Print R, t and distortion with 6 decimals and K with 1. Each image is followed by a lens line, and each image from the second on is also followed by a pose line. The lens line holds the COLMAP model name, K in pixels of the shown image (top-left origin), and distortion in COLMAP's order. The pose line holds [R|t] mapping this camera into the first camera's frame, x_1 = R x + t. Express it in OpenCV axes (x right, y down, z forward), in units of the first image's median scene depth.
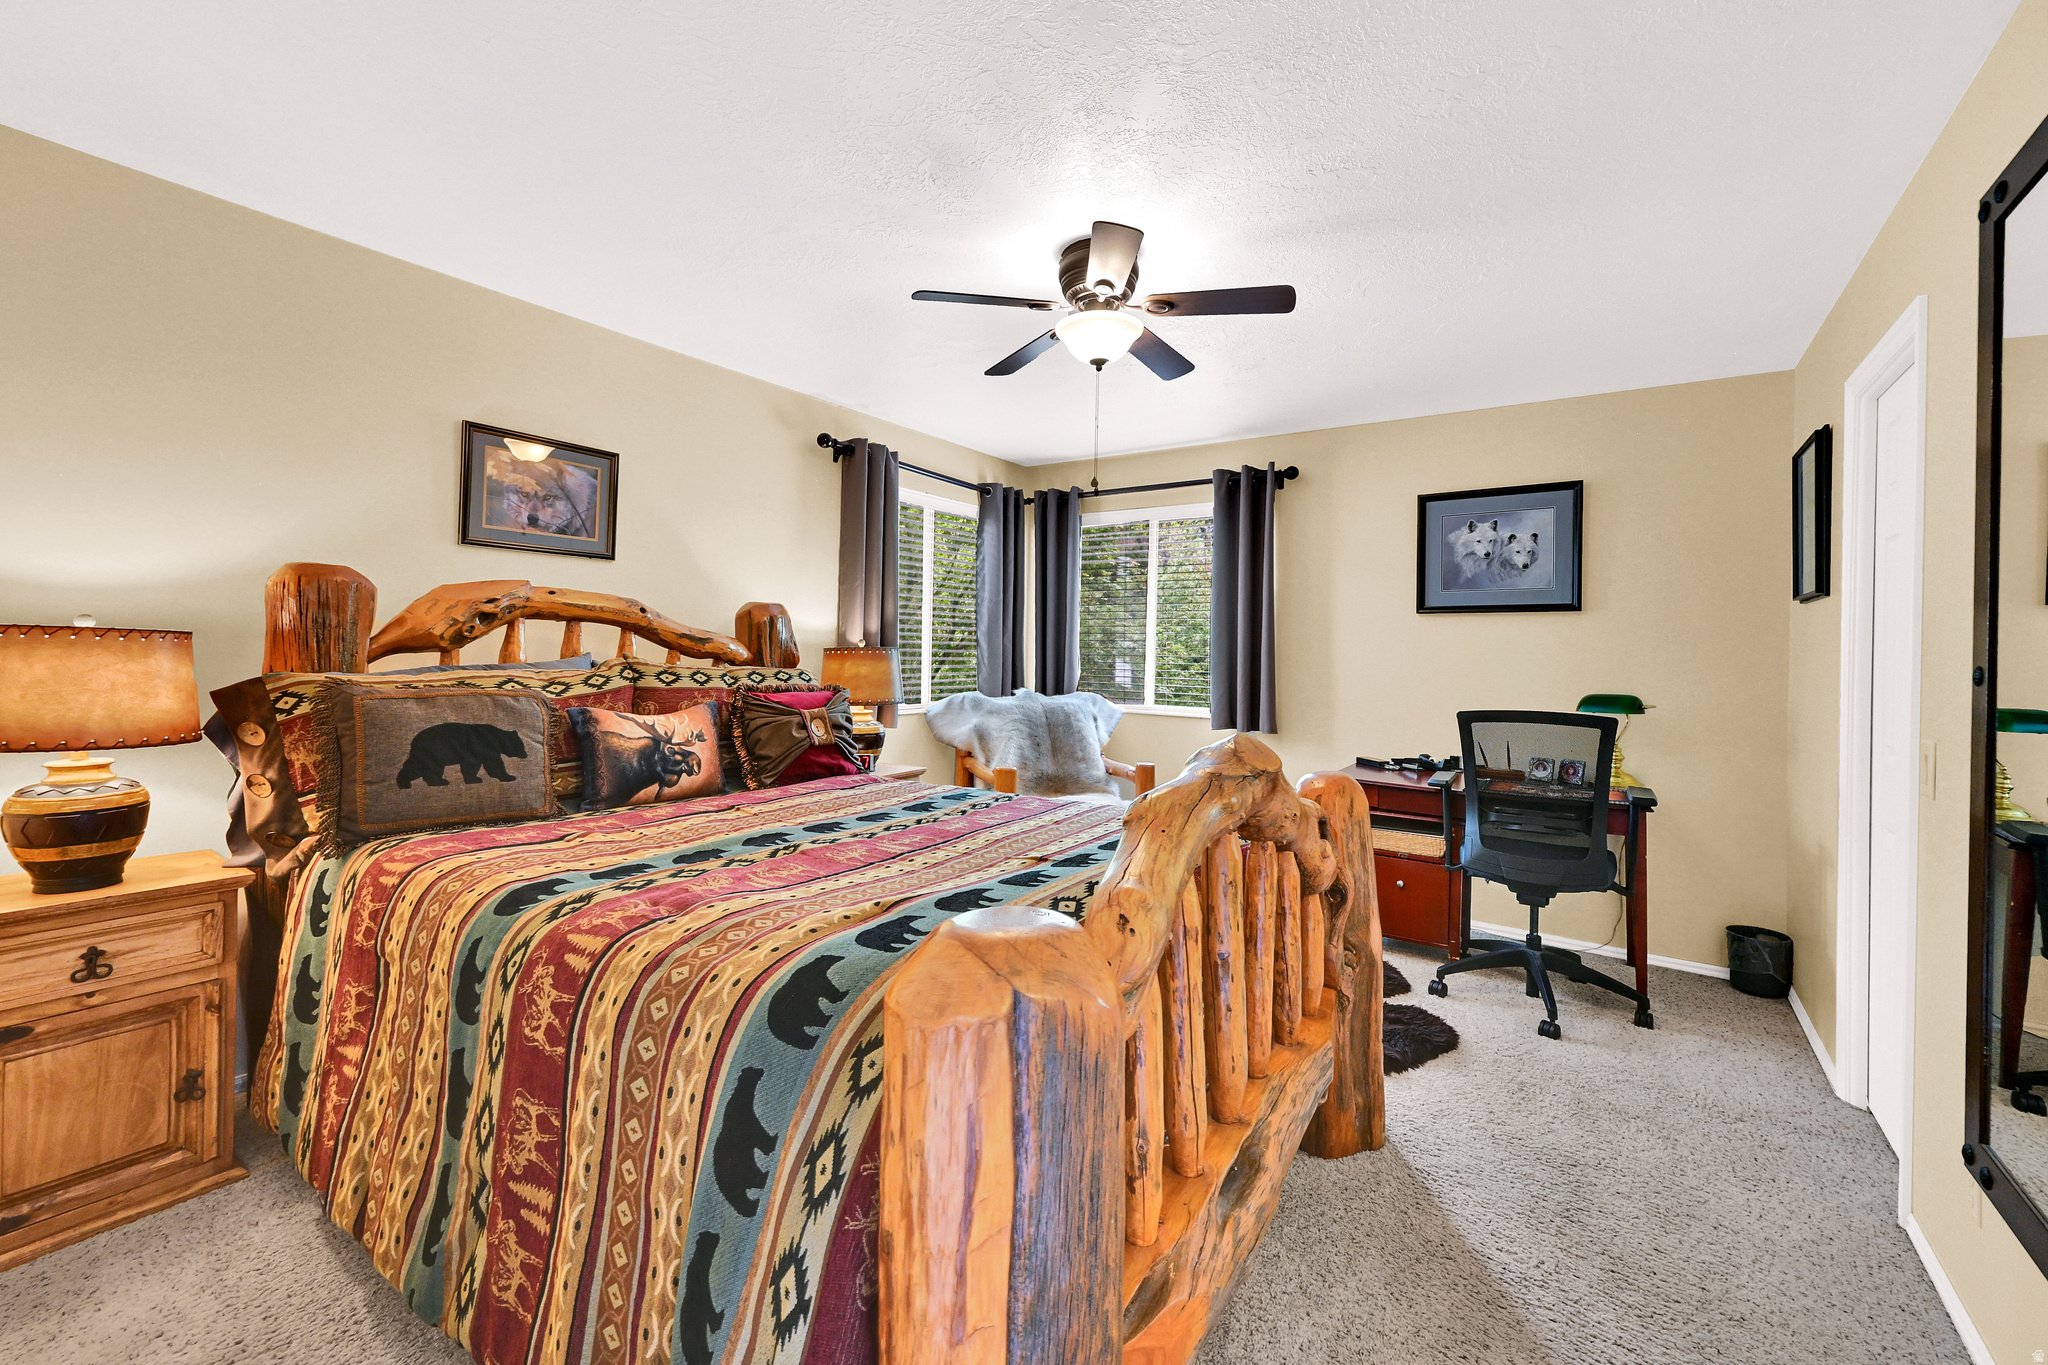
lens RADIAL K [[830.4, 0, 1024.1], [0, 830.4, 648.3], [0, 0, 1]] dist [-0.000202, 0.000538]
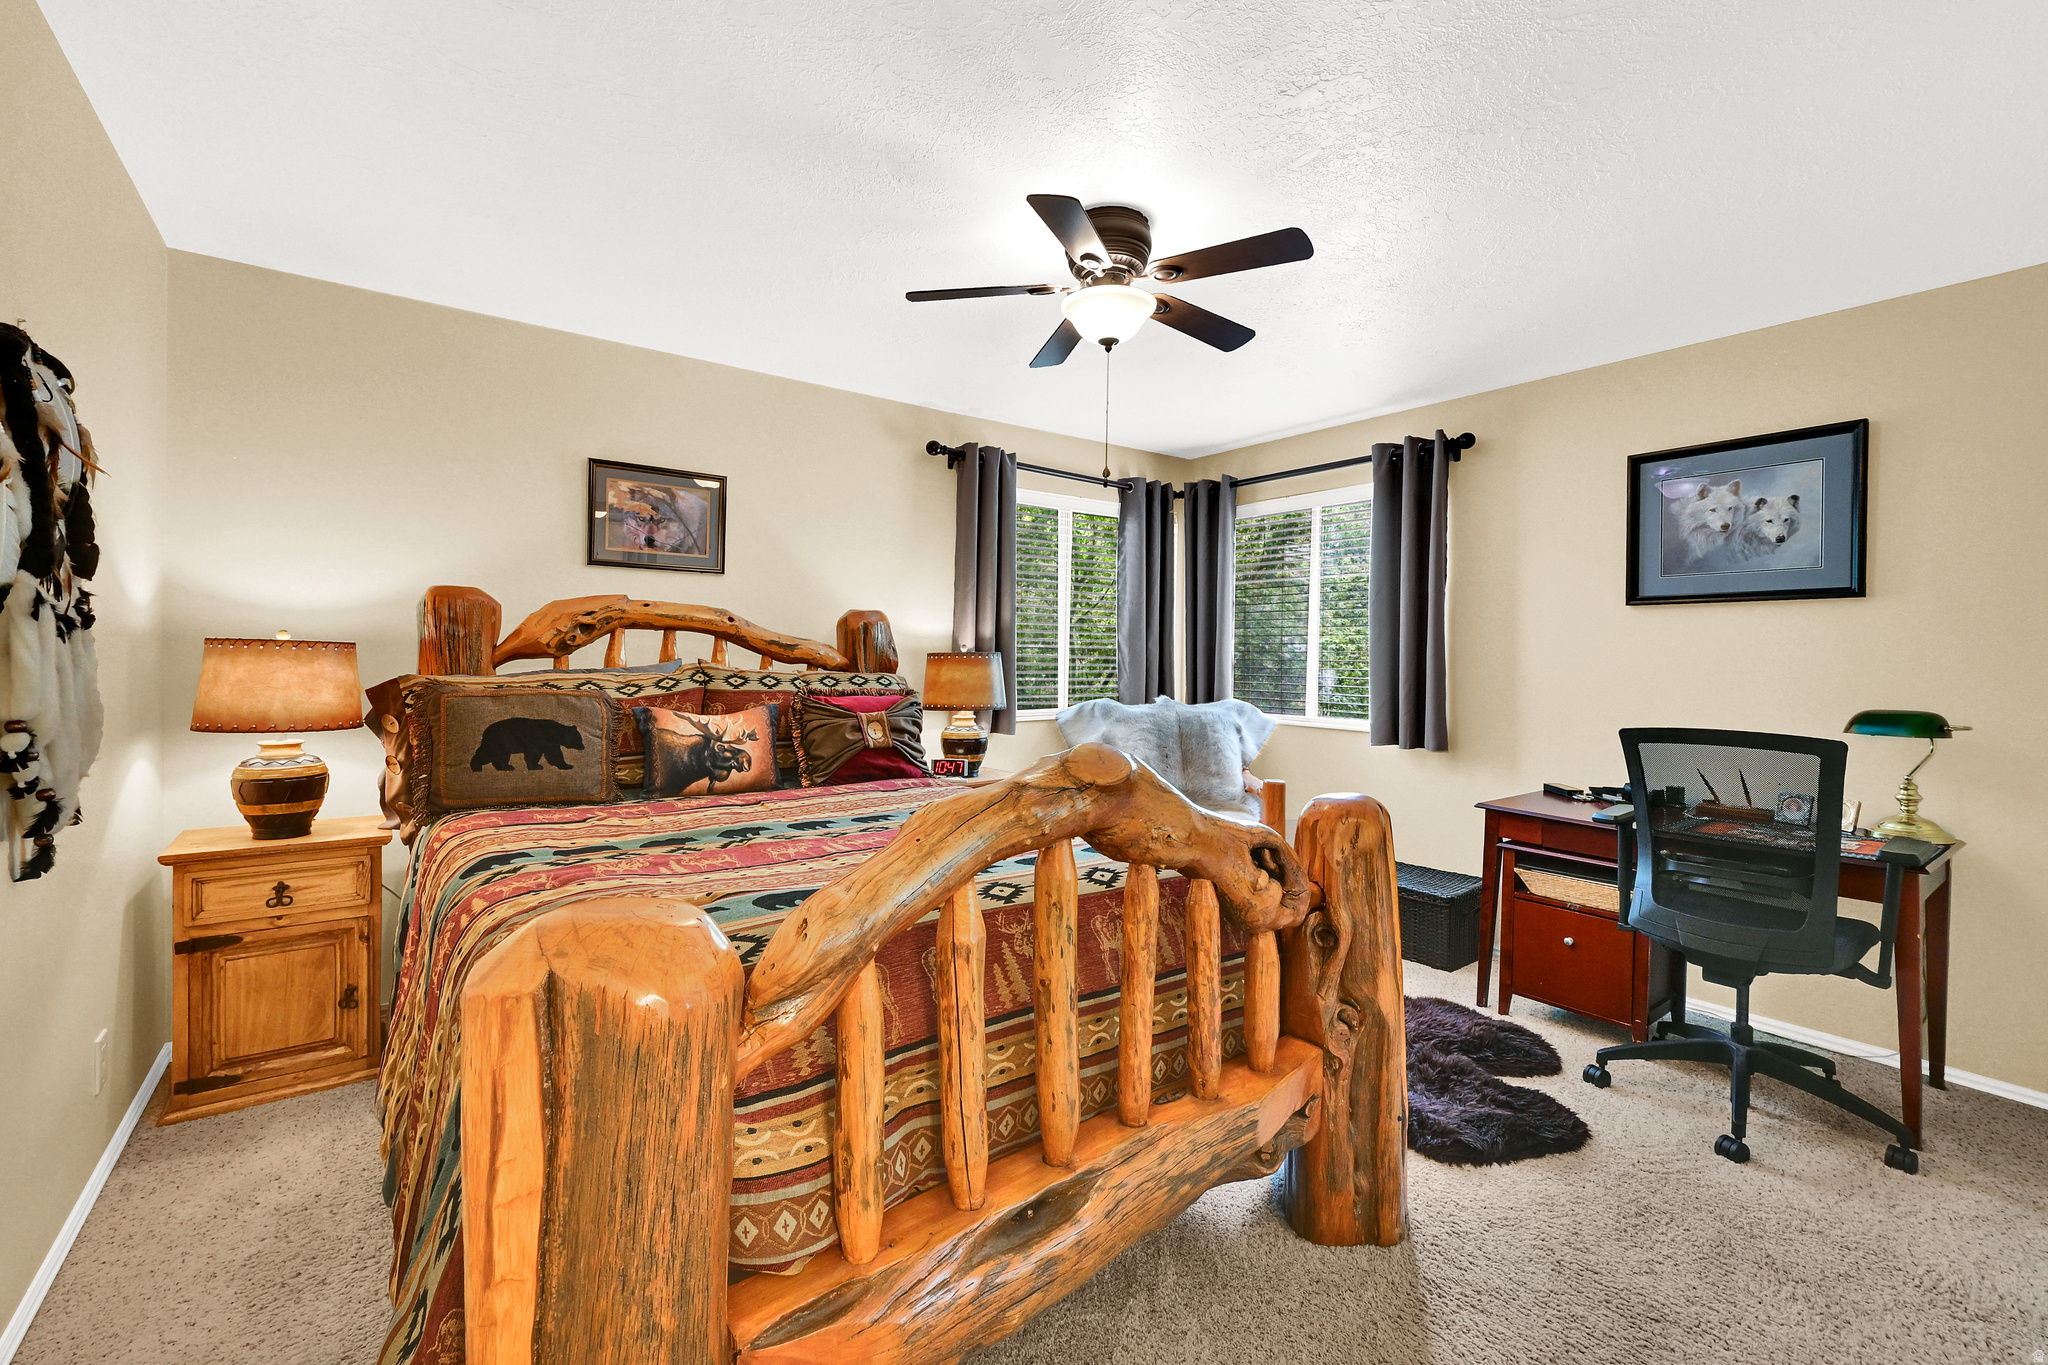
lens RADIAL K [[866.8, 0, 1022.8], [0, 866.8, 661.8], [0, 0, 1]] dist [0.000501, 0.000141]
pose [[0.948172, -0.003100, -0.317742, 0.269652], [0.005476, 0.999963, 0.006586, 0.004598], [0.317710, -0.007985, 0.948154, 0.044047]]
